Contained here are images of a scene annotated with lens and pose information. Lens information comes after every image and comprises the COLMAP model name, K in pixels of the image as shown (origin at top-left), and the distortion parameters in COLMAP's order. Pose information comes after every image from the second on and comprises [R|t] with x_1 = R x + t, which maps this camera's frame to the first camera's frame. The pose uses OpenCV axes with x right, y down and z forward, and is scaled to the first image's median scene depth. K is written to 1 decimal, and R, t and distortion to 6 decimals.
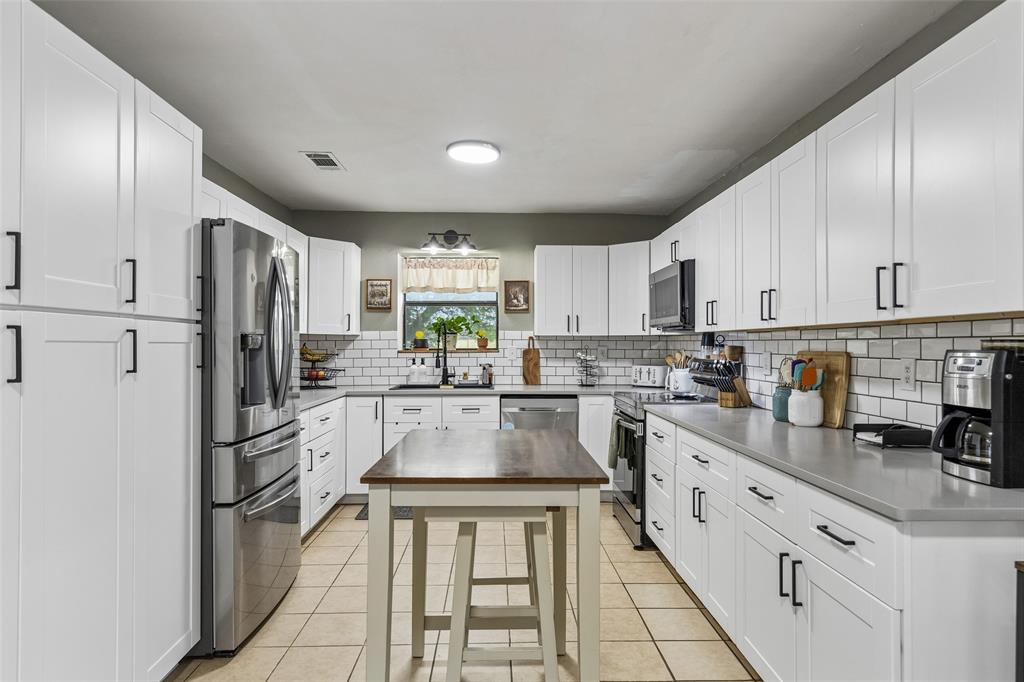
lens RADIAL K [[592.9, 0, 518.8], [0, 592.9, 345.6], [0, 0, 1]] dist [-0.004124, -0.000363]
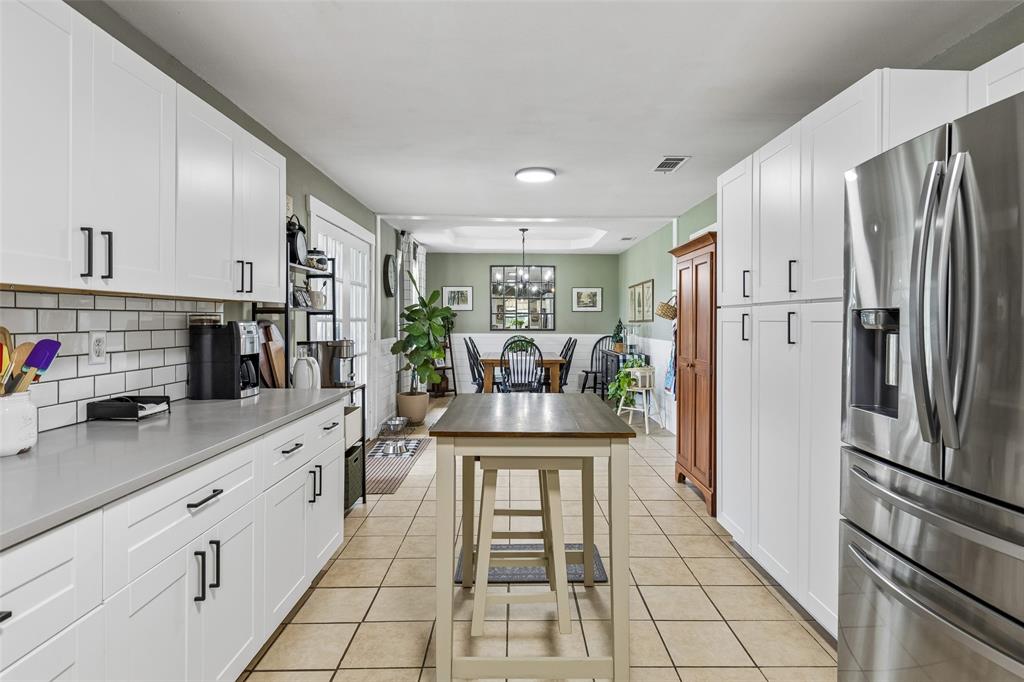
lens RADIAL K [[539.3, 0, 512.7], [0, 539.3, 332.0], [0, 0, 1]] dist [0.001647, -0.001206]
pose [[-0.999428, -0.017538, 0.028900, -0.030252], [-0.017020, 0.999692, 0.018041, -0.002652], [-0.029207, 0.017539, -0.999419, 1.309470]]
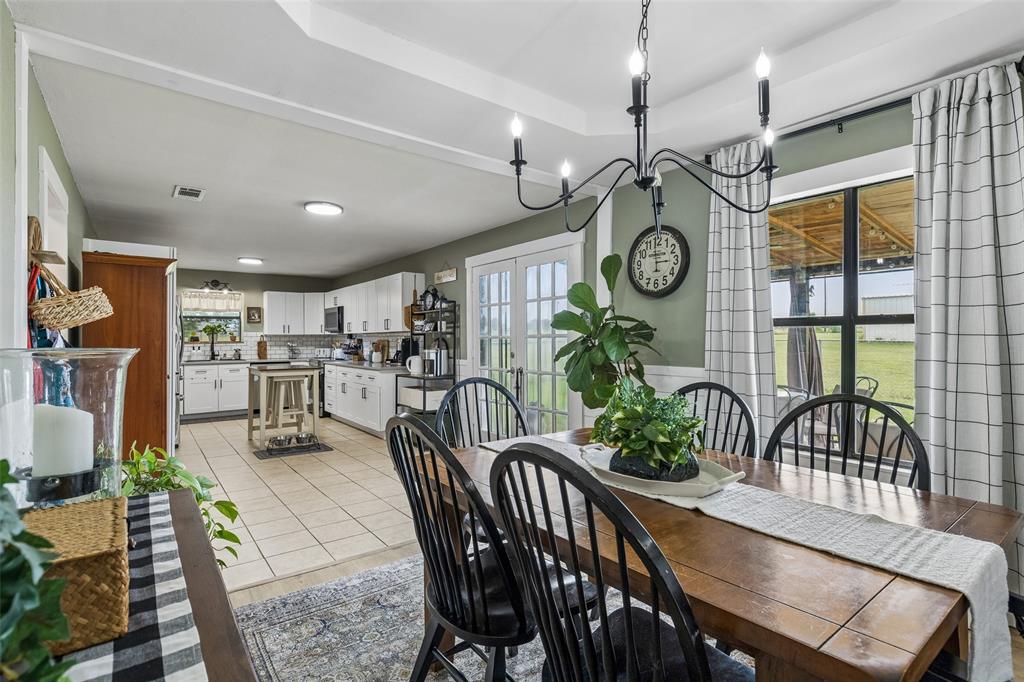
lens RADIAL K [[499.2, 0, 514.3], [0, 499.2, 340.0], [0, 0, 1]] dist [0.026933, 0.000256]
pose [[0.826255, -0.004730, 0.563277, -0.239712], [0.008175, 0.999960, -0.003595, 0.014964], [-0.563237, 0.007576, 0.826260, -0.921873]]
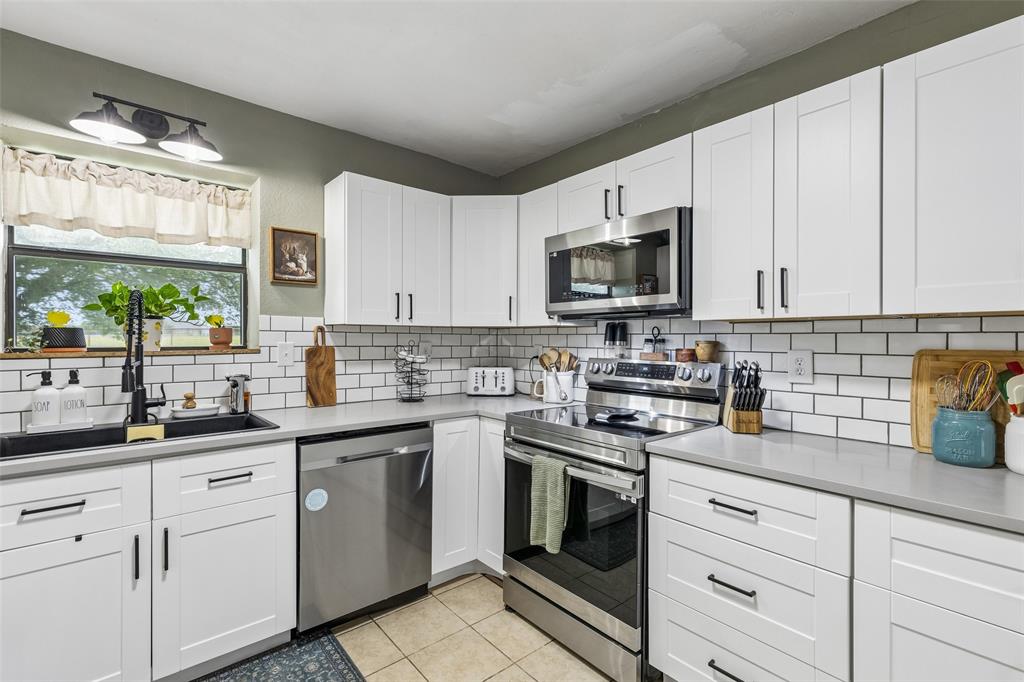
lens RADIAL K [[463.5, 0, 517.4], [0, 463.5, 338.1], [0, 0, 1]] dist [0.010659, -0.001154]
pose [[0.782084, 0.001273, 0.623172, -0.120592], [0.000737, 0.999995, -0.002968, -0.001620], [-0.623173, 0.002780, 0.782079, 0.514866]]
